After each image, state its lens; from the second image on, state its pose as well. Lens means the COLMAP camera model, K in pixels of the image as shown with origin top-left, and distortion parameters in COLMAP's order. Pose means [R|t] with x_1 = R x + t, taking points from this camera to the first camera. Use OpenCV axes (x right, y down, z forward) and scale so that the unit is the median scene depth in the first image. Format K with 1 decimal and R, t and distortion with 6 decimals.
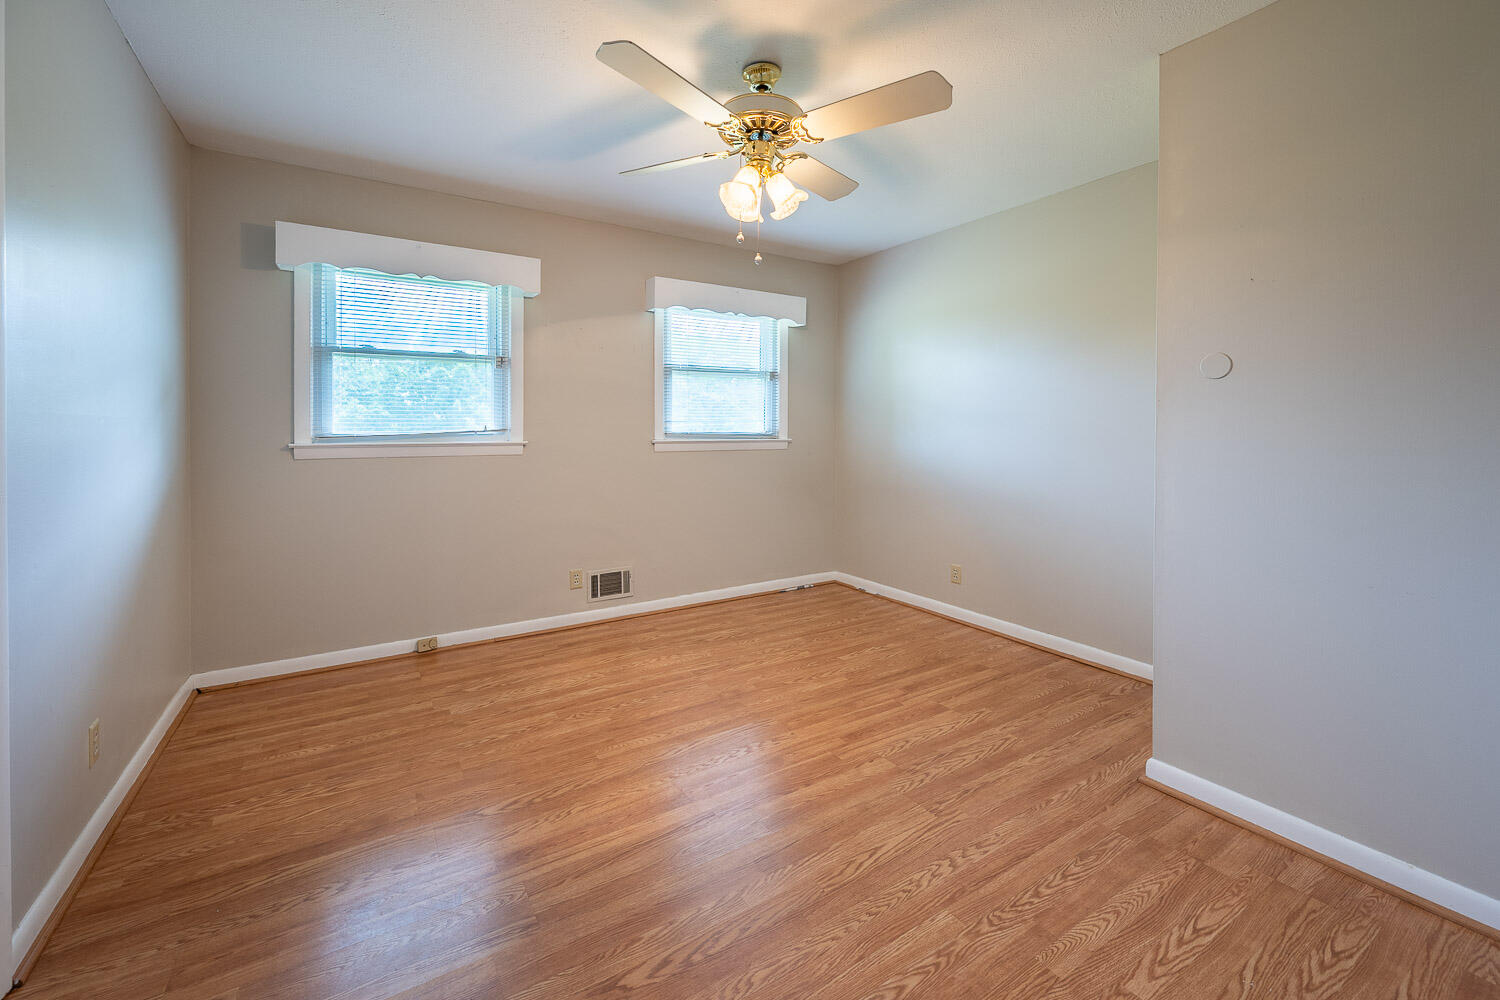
lens RADIAL K [[604.0, 0, 756.5], [0, 604.0, 454.4], [0, 0, 1]] dist [0.000438, 0.000030]
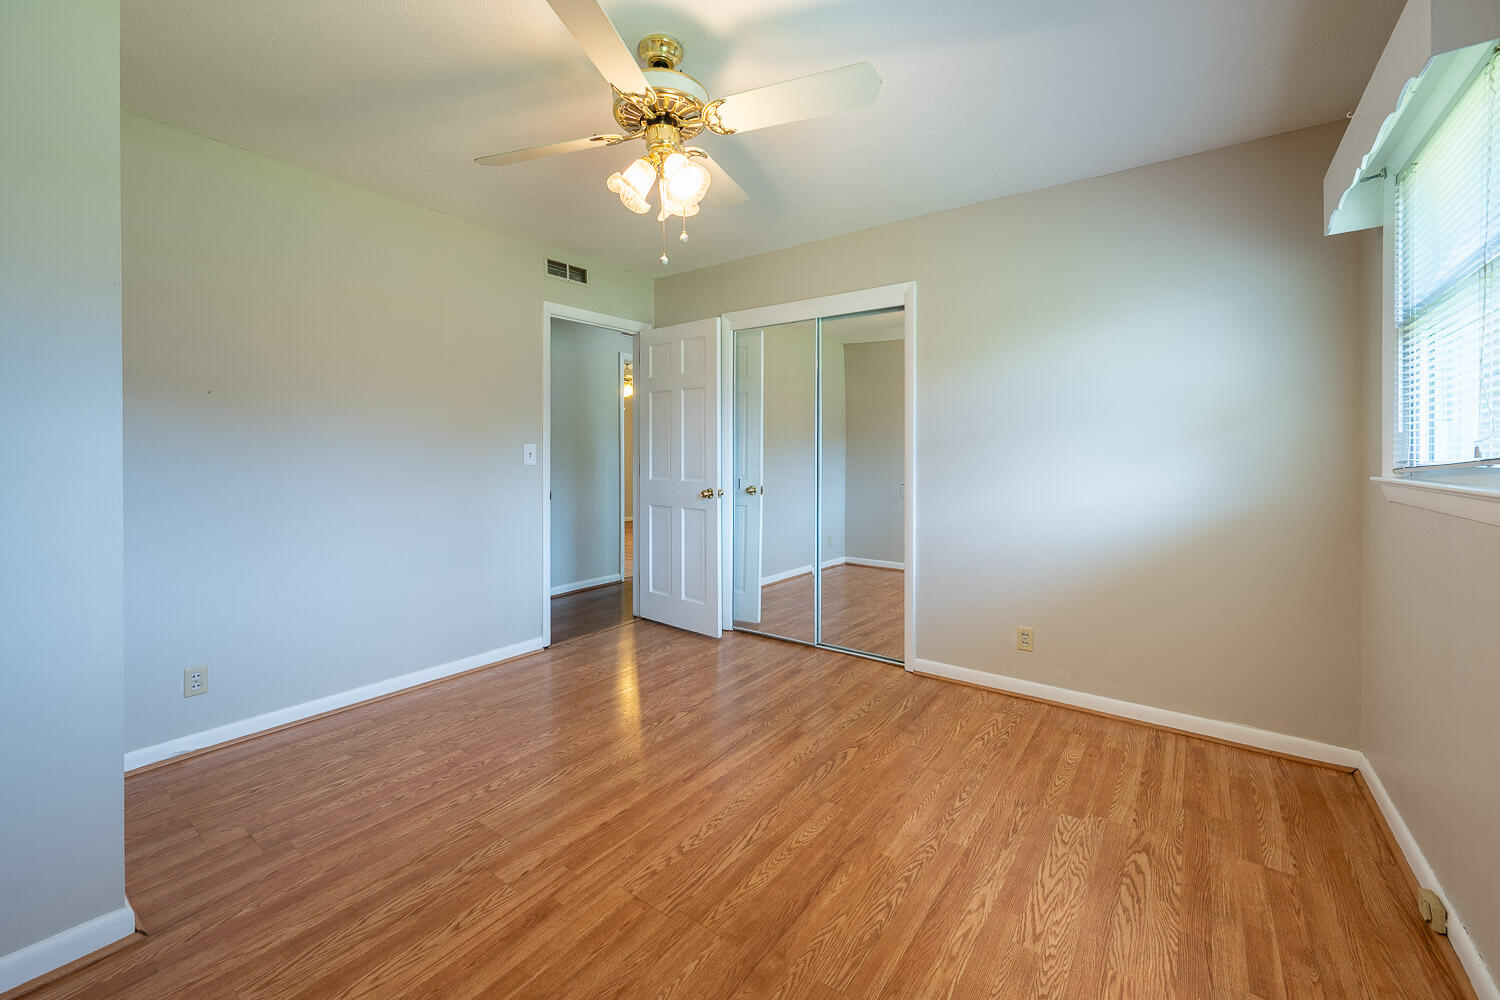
lens RADIAL K [[604.0, 0, 756.5], [0, 604.0, 454.4], [0, 0, 1]] dist [0.000438, 0.000030]
pose [[-0.933366, 0.000199, -0.358926, 0.198156], [-0.016643, 0.998900, 0.043833, -0.092425], [0.358540, 0.046886, -0.932336, 1.901742]]
